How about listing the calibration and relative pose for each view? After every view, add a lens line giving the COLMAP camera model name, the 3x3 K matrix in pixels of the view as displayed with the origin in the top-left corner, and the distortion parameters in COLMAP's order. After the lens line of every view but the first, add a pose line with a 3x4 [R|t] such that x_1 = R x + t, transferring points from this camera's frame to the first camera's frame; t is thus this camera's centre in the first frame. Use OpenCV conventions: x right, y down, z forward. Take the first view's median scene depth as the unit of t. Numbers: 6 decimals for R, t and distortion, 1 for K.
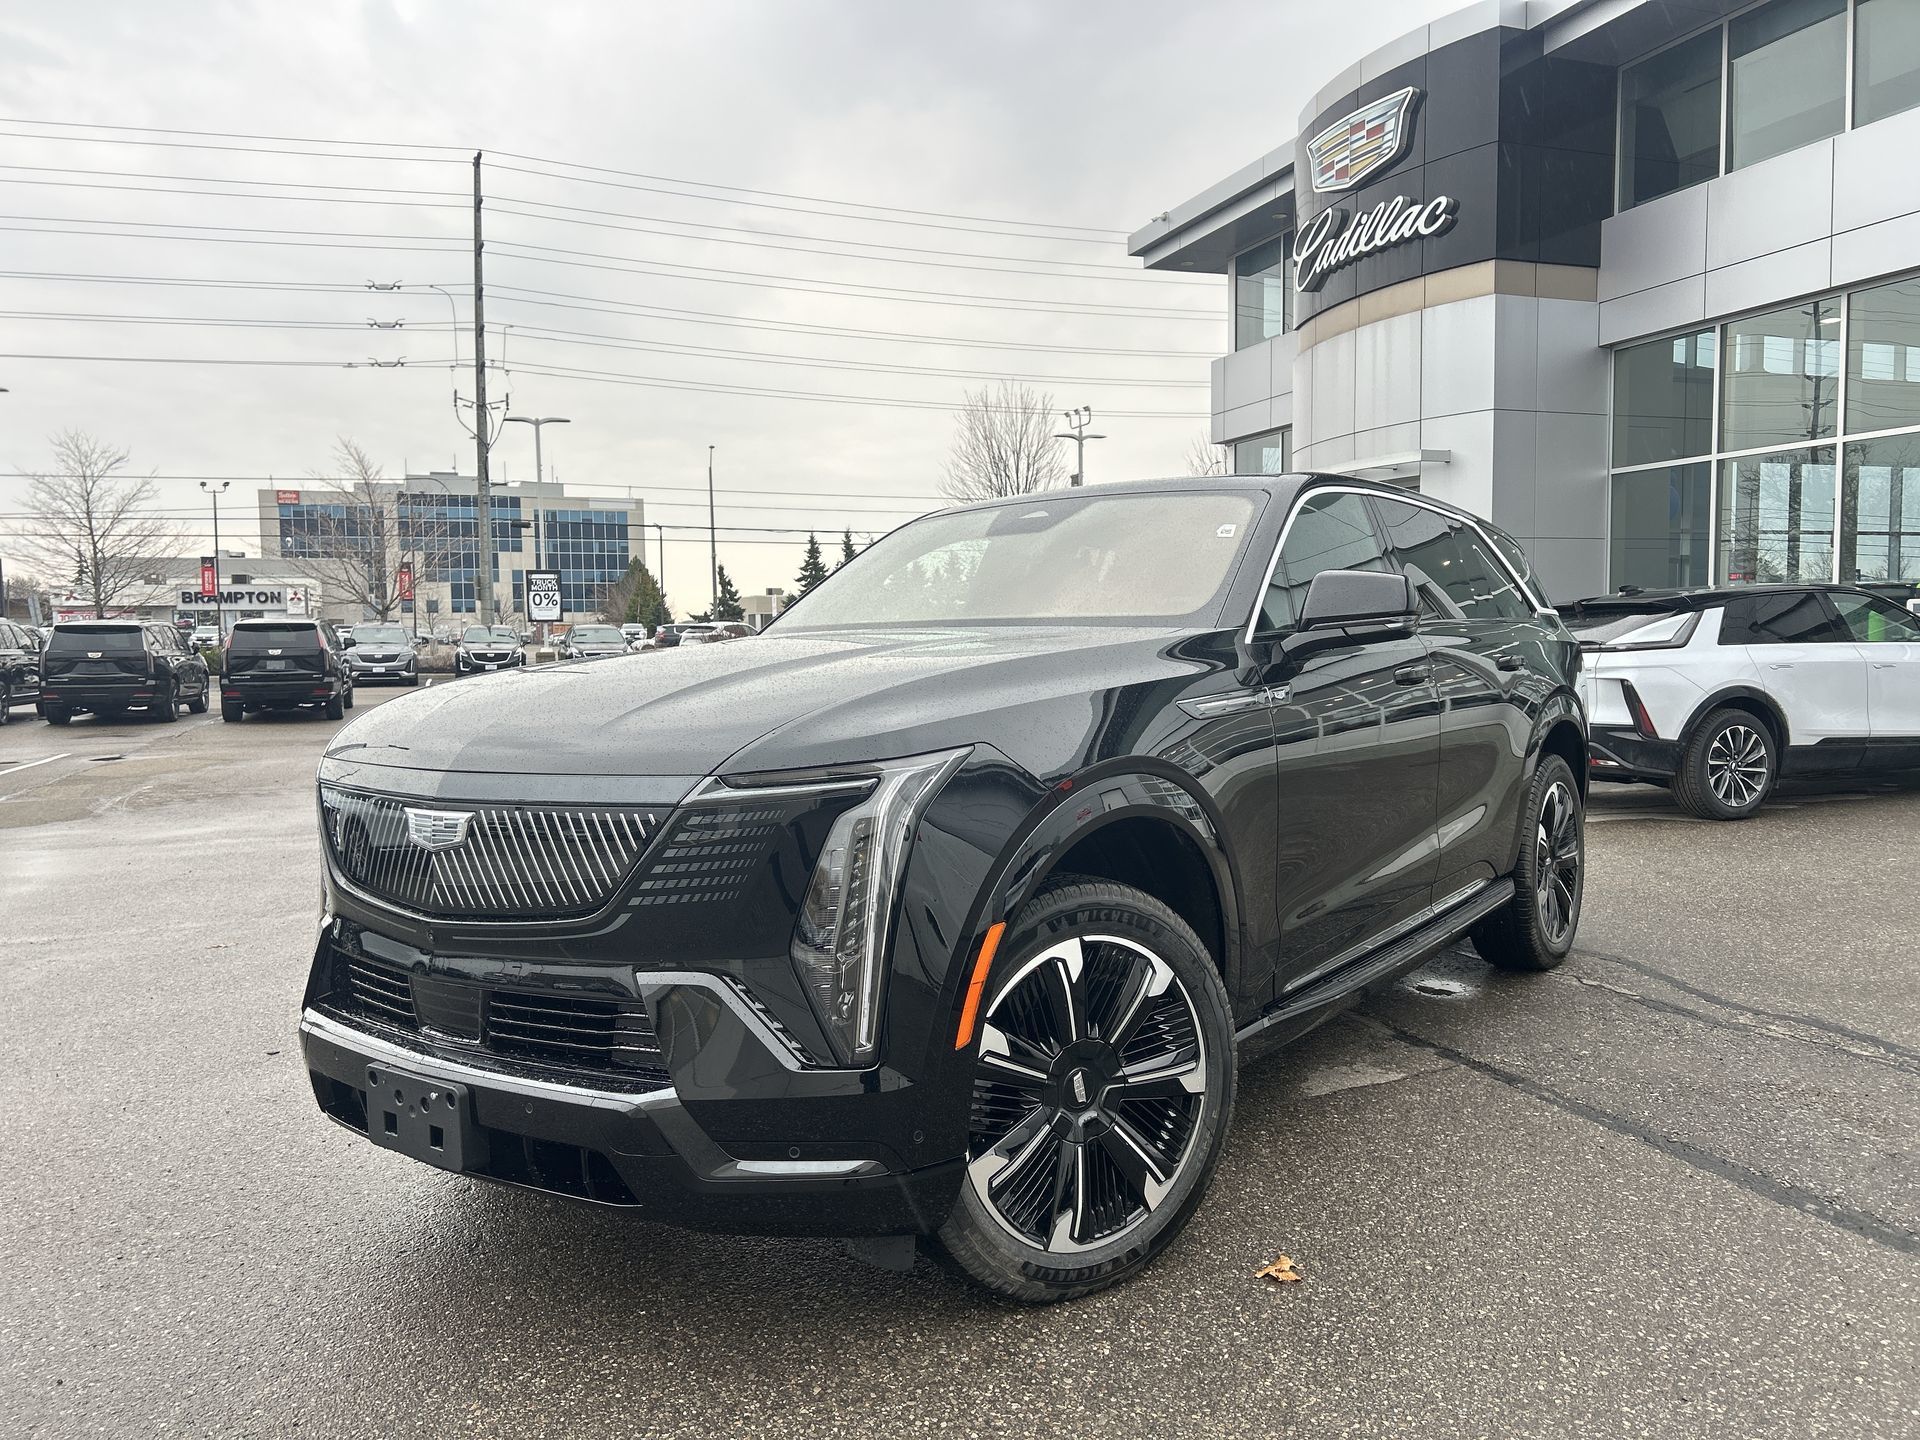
lens RADIAL K [[1443.2, 0, 977.6], [0, 1443.2, 739.8], [0, 0, 1]] dist [0.047595, -0.047574]
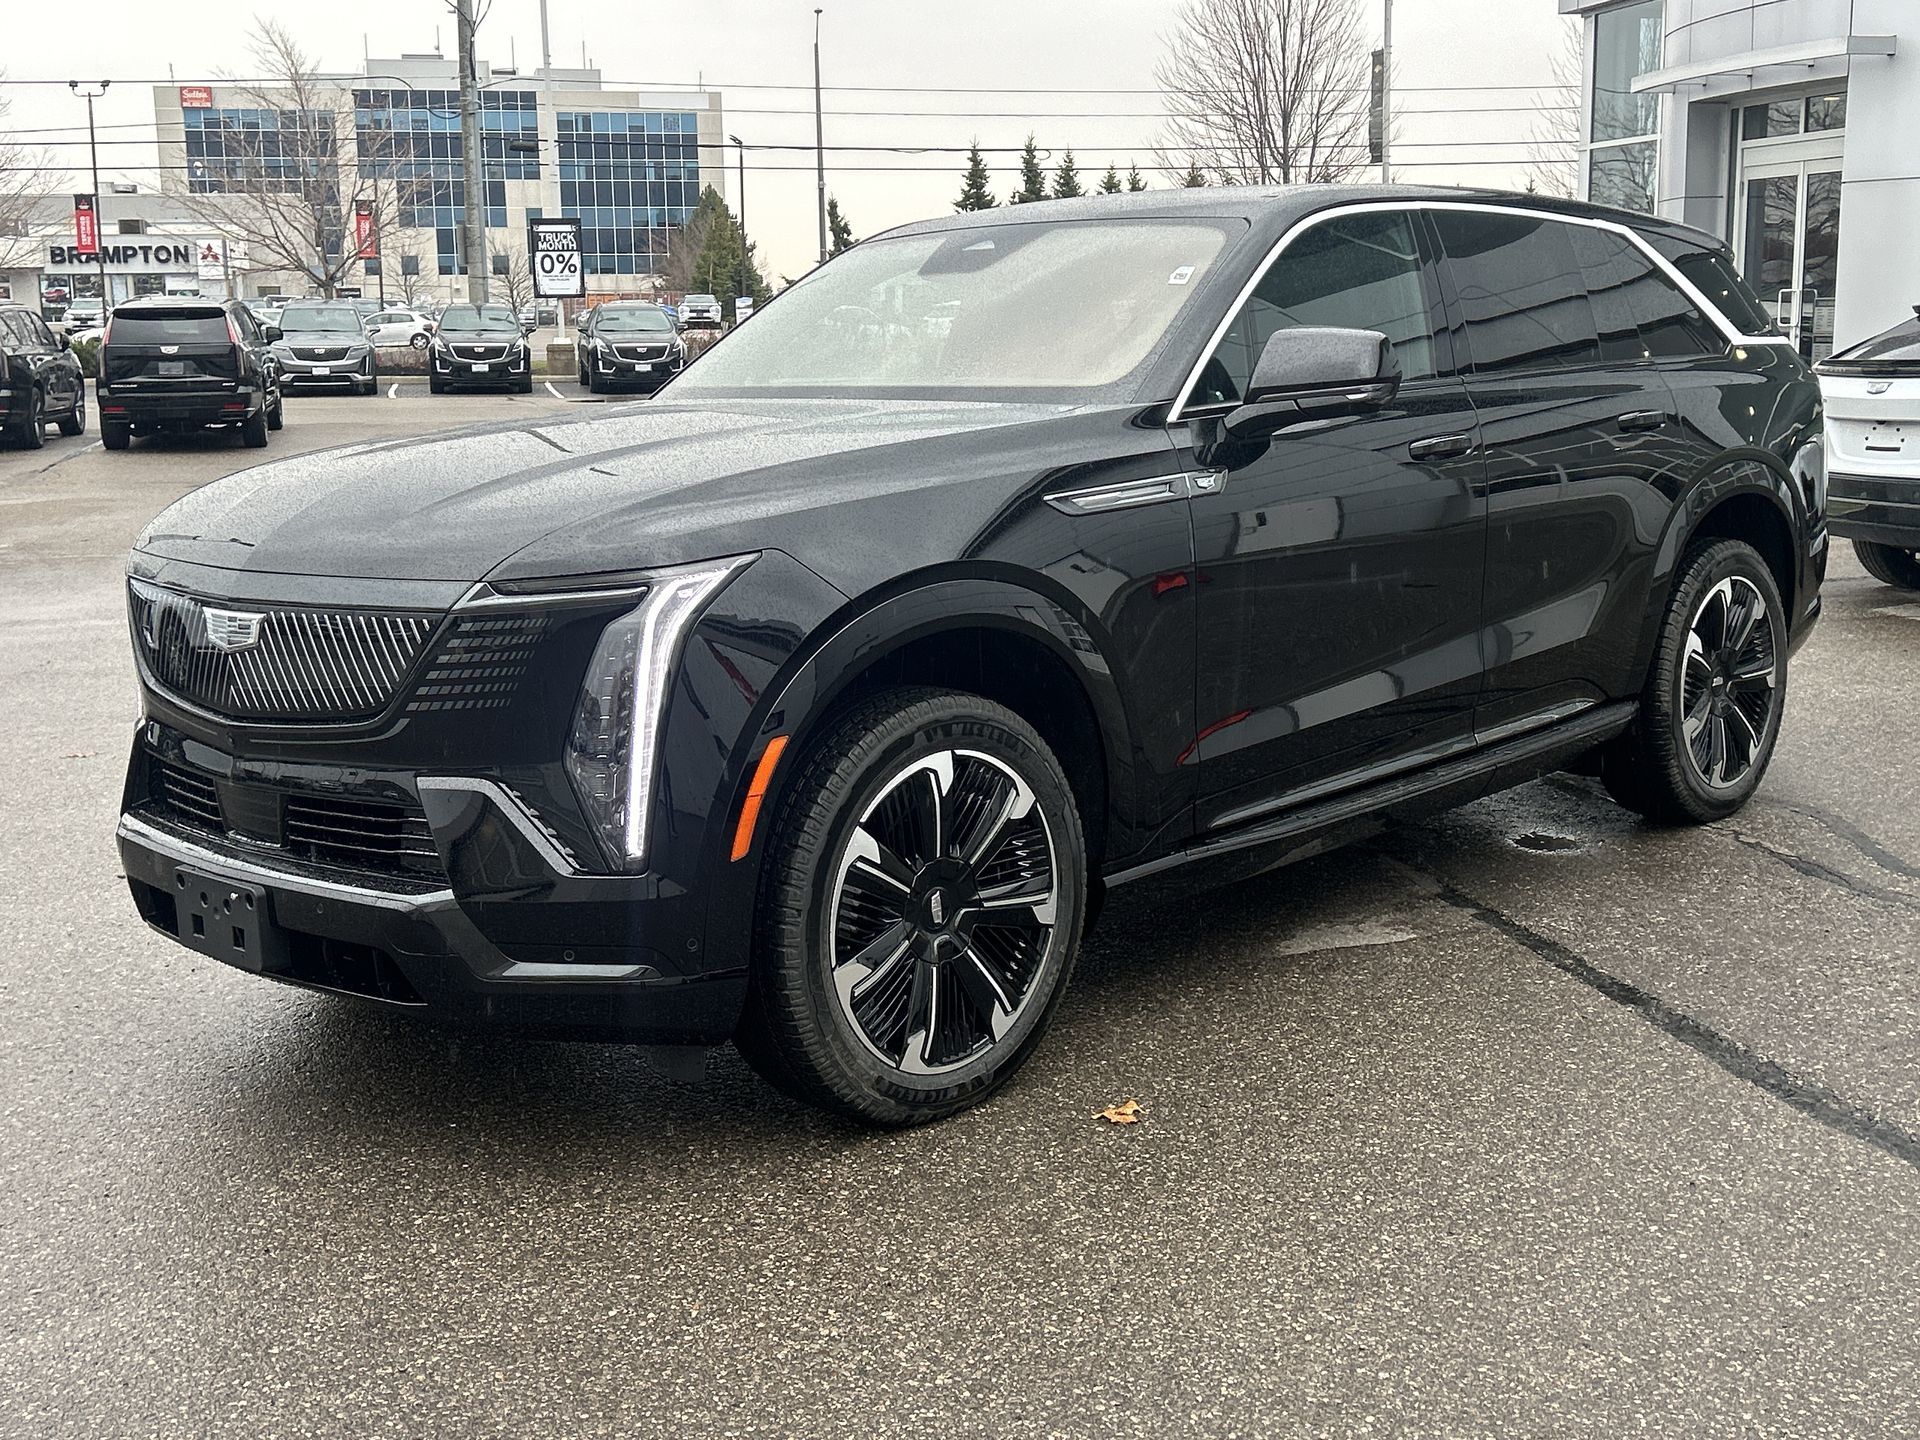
lens RADIAL K [[2253.2, 0, 960.0], [0, 2253.2, 720.0], [0, 0, 1]] dist [0.166538, -0.429408]
pose [[0.991762, 0.020038, -0.126516, 0.104465], [-0.006169, 0.994014, 0.109074, -0.016289], [0.127945, -0.107395, 0.985950, -0.154396]]
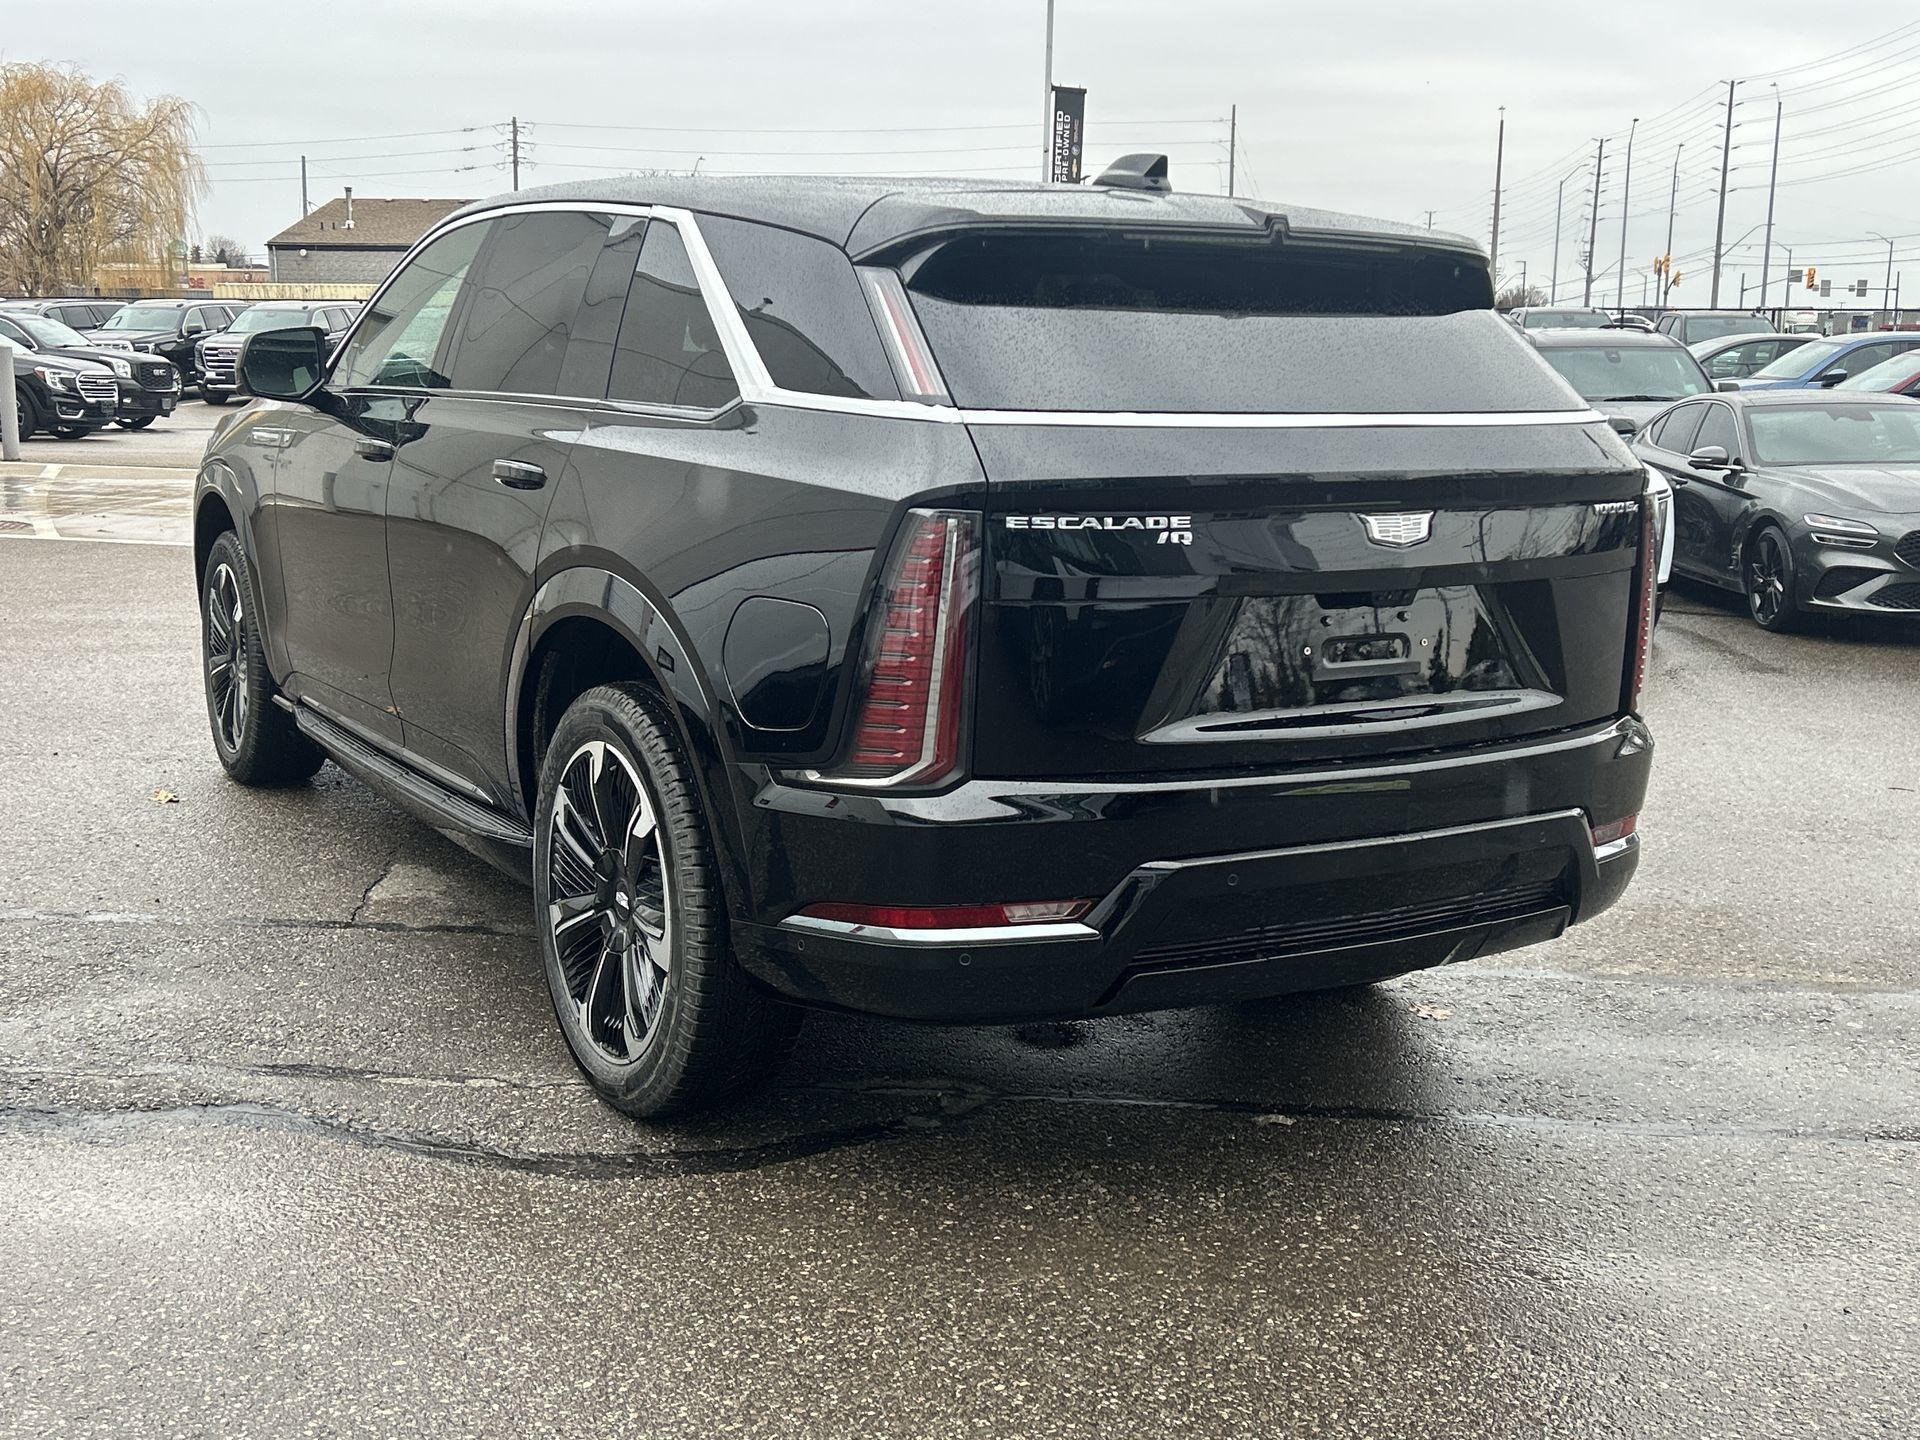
lens RADIAL K [[2041.7, 0, 952.0], [0, 2041.7, 720.2], [0, 0, 1]] dist [0.141486, -0.318698]
pose [[-0.394593, 0.179841, -0.901085, 0.673219], [-0.075485, 0.971000, 0.226850, -0.100235], [0.915750, 0.157531, -0.369574, 0.939620]]
